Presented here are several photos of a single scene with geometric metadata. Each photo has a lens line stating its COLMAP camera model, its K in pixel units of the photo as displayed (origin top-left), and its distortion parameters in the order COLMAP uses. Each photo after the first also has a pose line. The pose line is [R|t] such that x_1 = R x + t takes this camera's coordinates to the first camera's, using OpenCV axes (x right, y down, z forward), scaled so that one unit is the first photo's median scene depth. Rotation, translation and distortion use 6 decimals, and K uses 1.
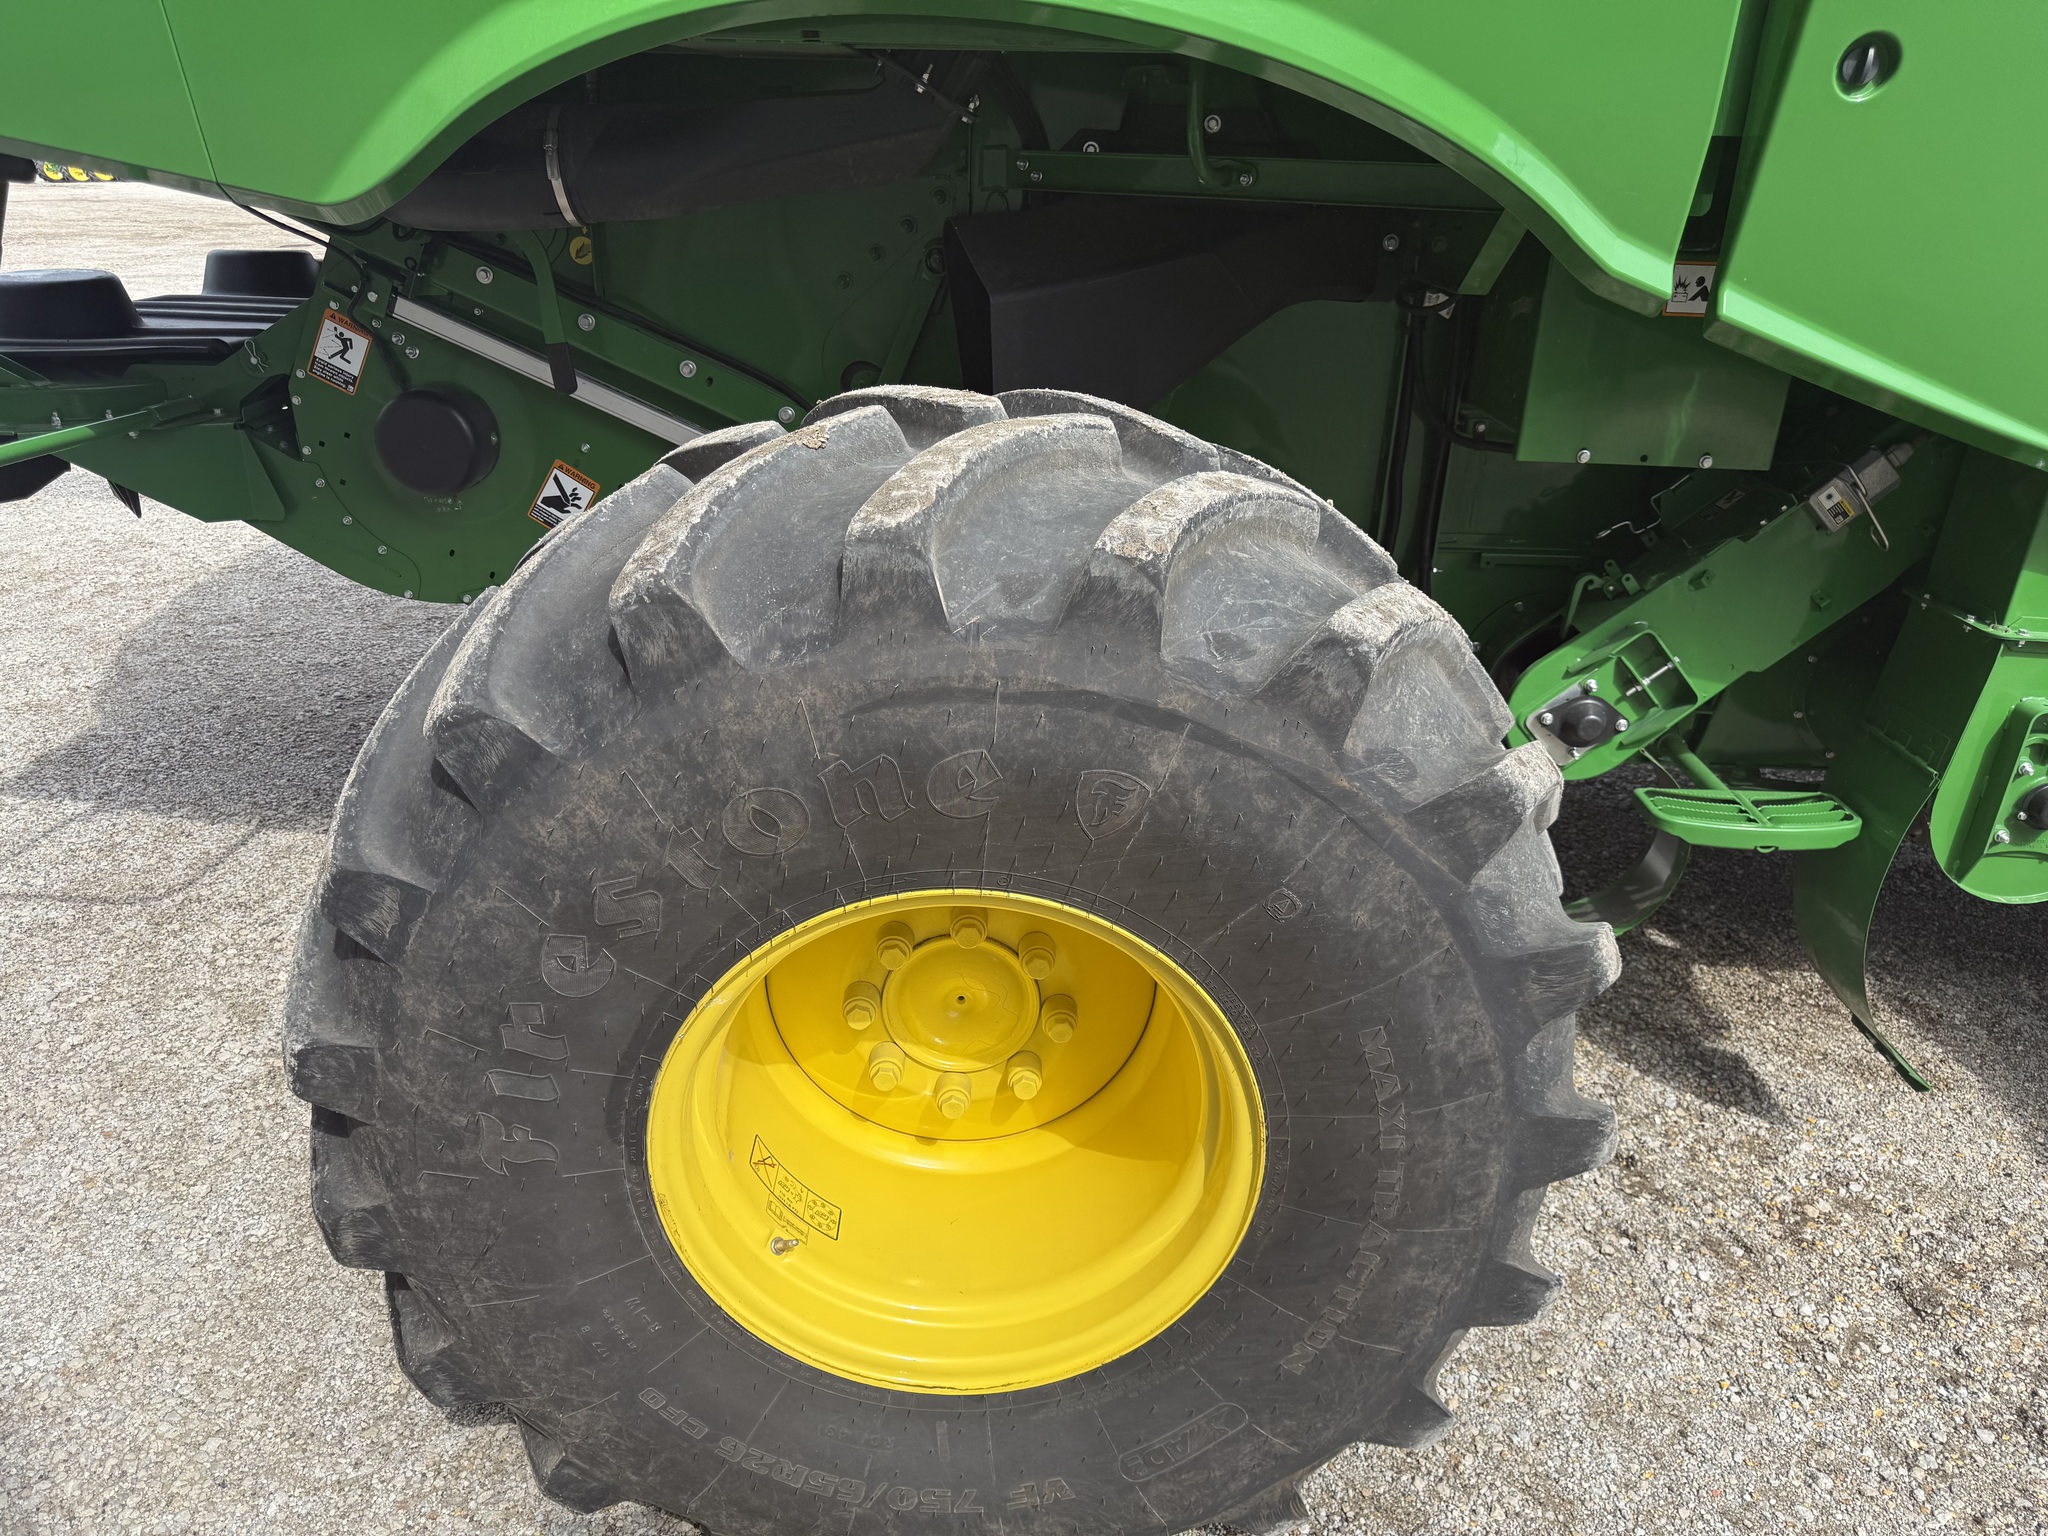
lens RADIAL K [[1435.9, 0, 1013.0], [0, 1435.9, 764.7], [0, 0, 1]] dist [0.095354, -0.130795]
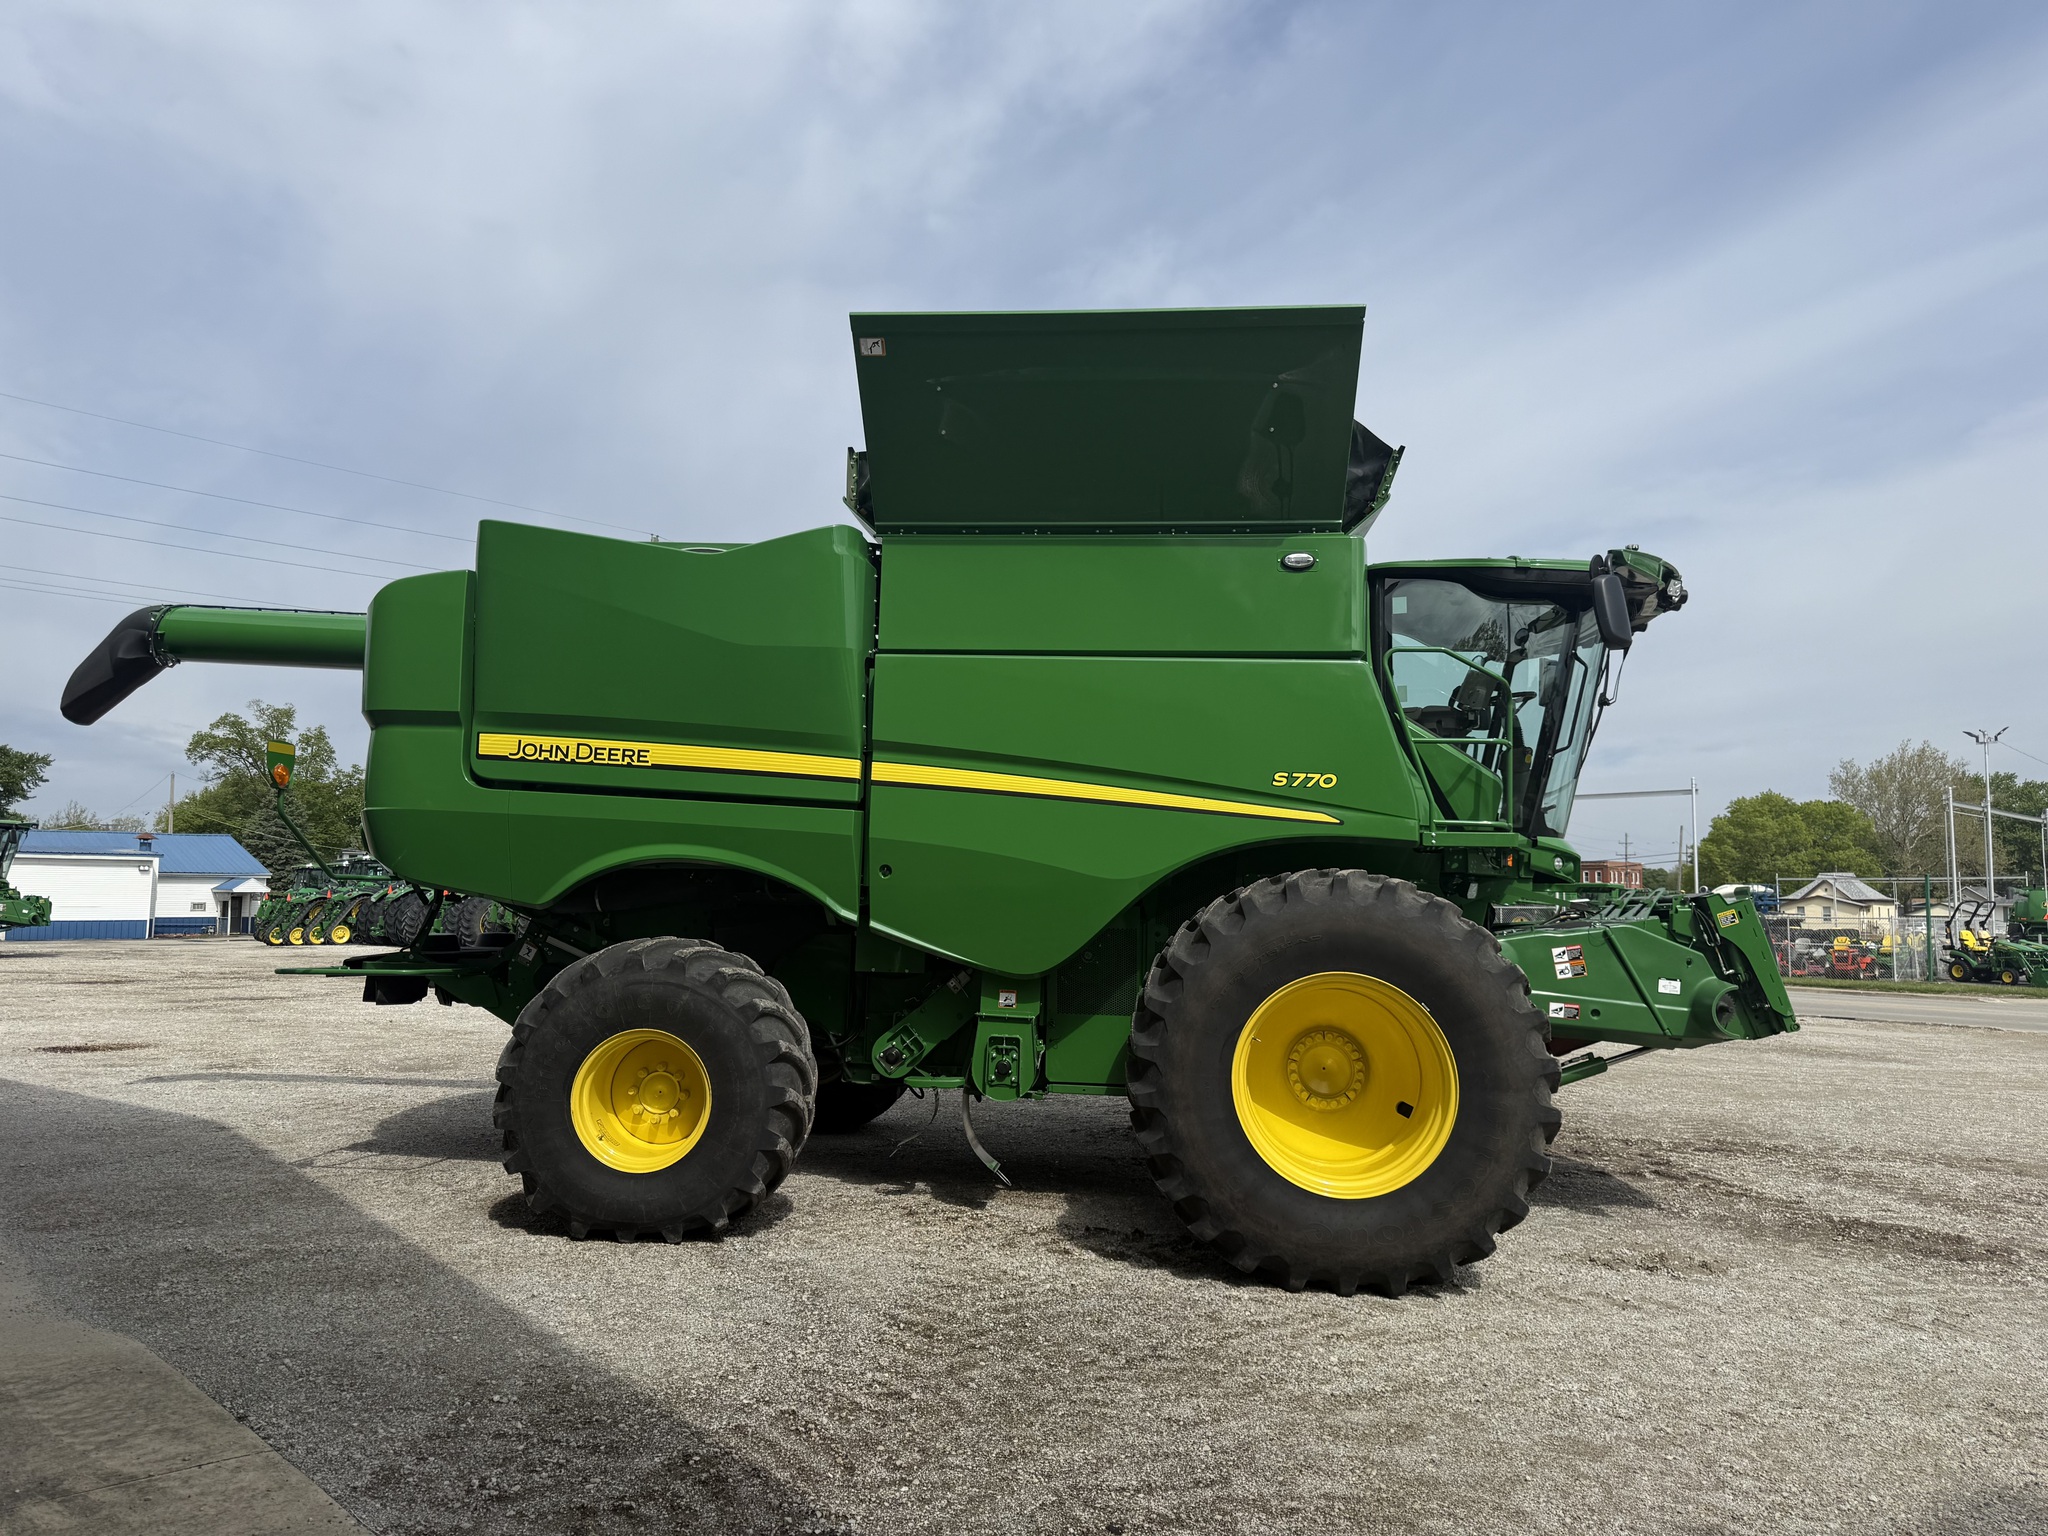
lens RADIAL K [[1442.6, 0, 1029.6], [0, 1442.6, 758.9], [0, 0, 1]] dist [0.155988, -0.335294]
pose [[0.998420, -0.006028, -0.055872, 1.466289], [-0.022181, 0.871227, -0.490379, 1.602554], [0.051633, 0.490843, 0.869717, -3.474353]]
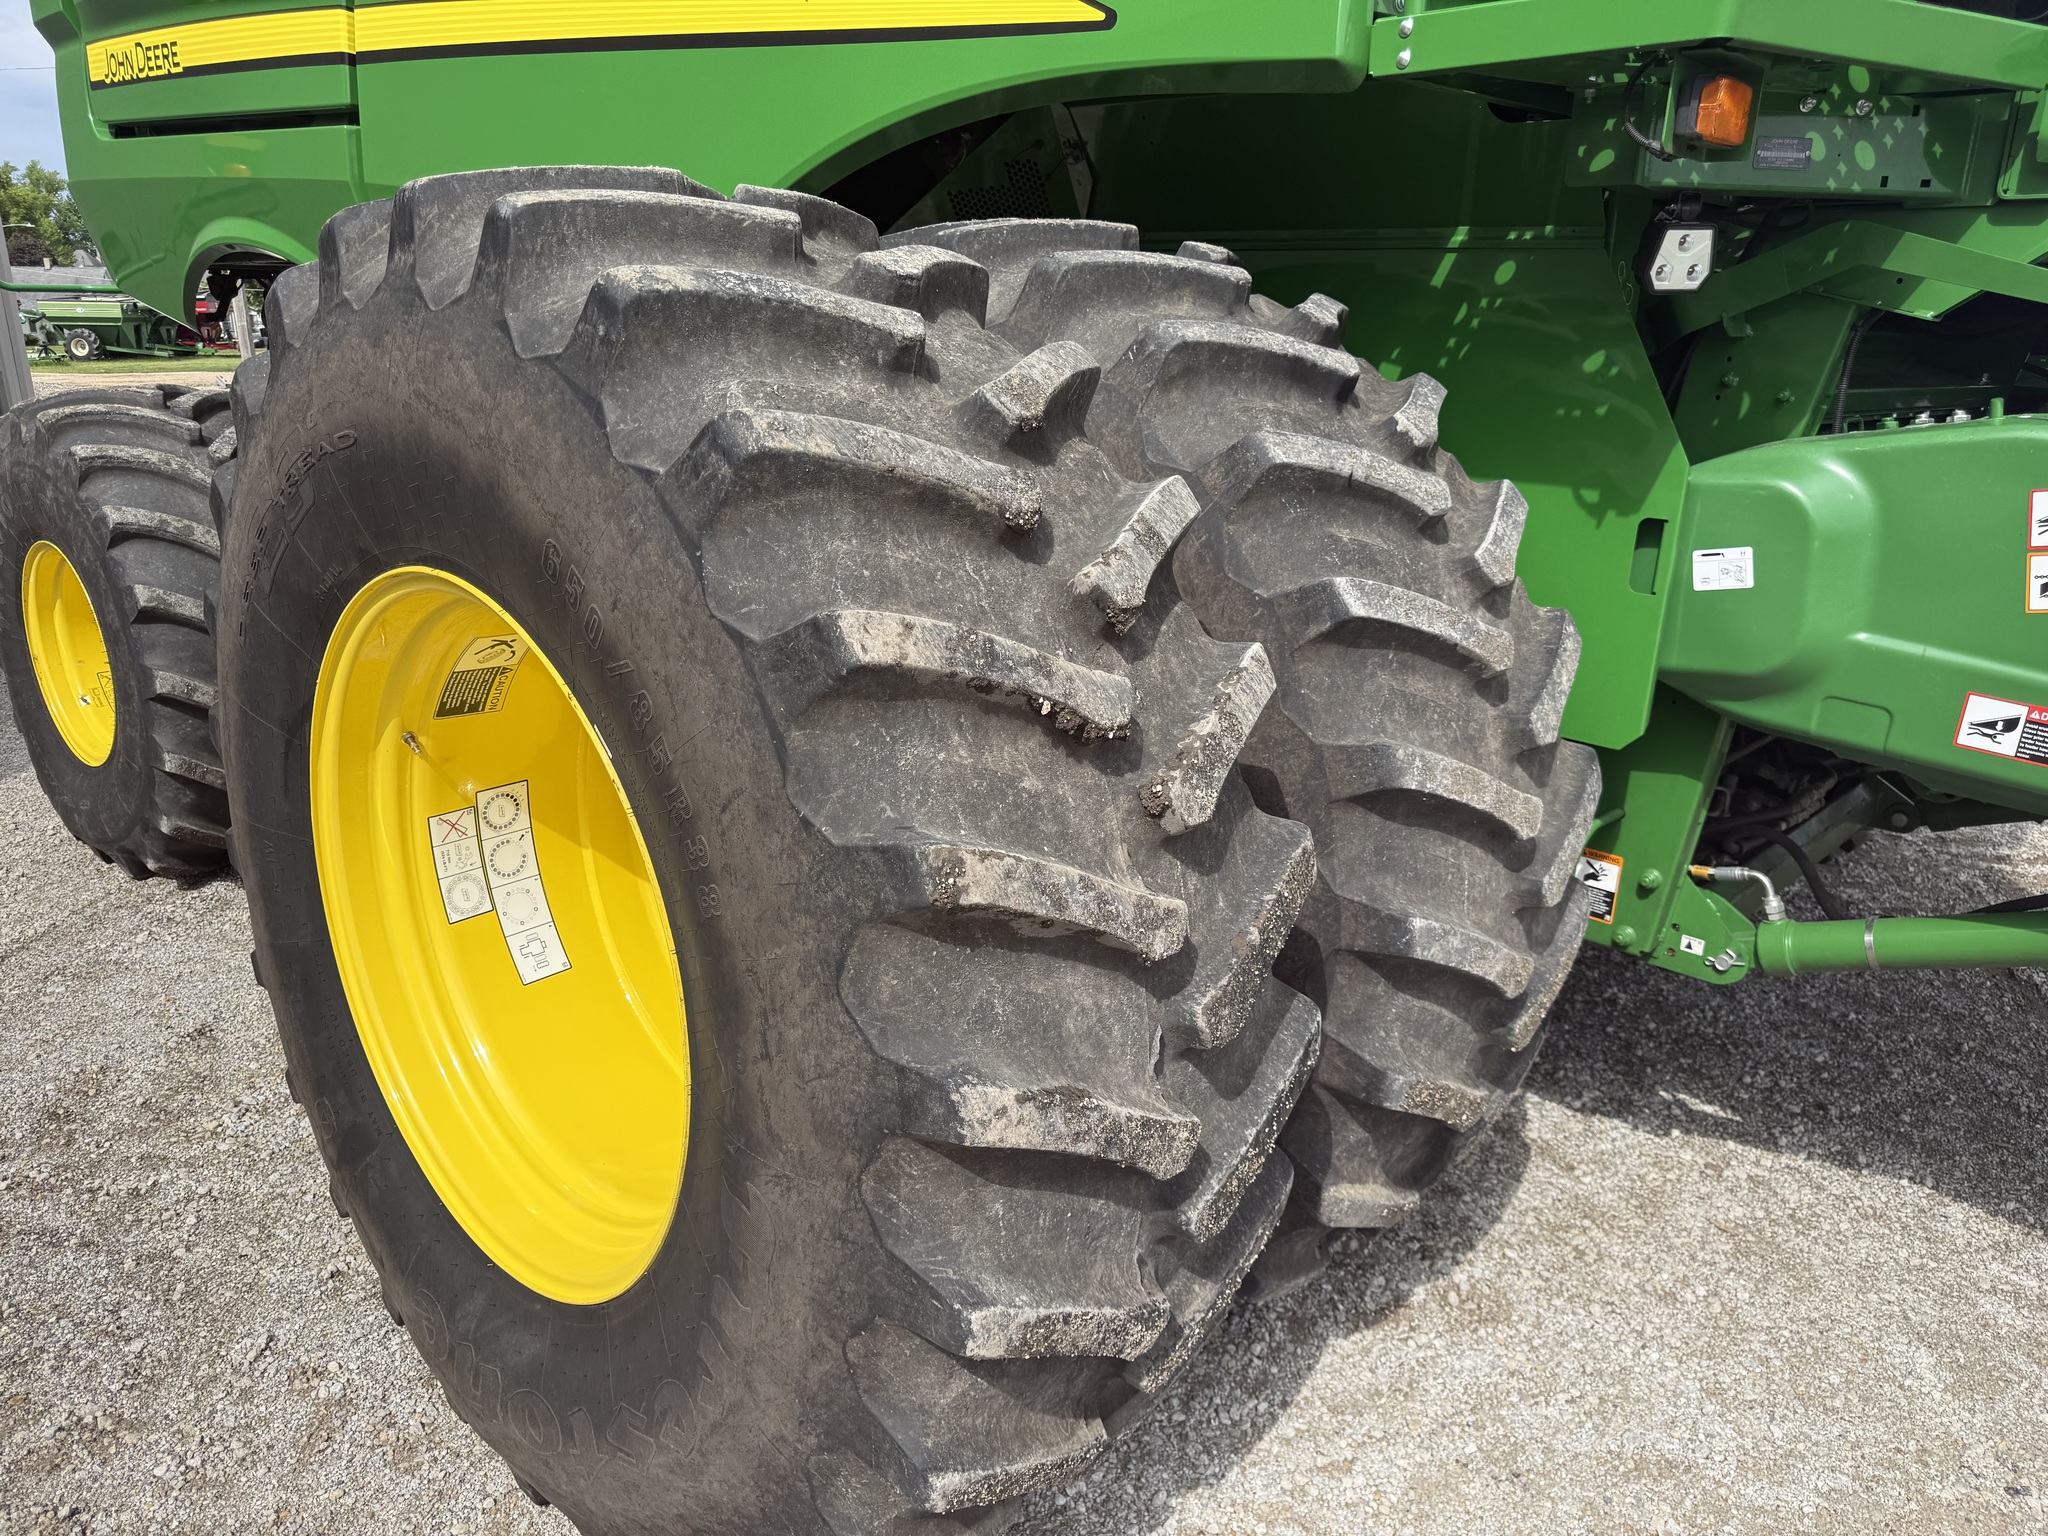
lens RADIAL K [[1458.0, 0, 1026.5], [0, 1458.0, 790.0], [0, 0, 1]] dist [0.052976, -0.070866]
pose [[0.748070, 0.194899, -0.634355, 3.267172], [-0.266647, 0.963619, -0.018385, 0.096458], [0.607693, 0.182902, 0.772824, 0.011968]]
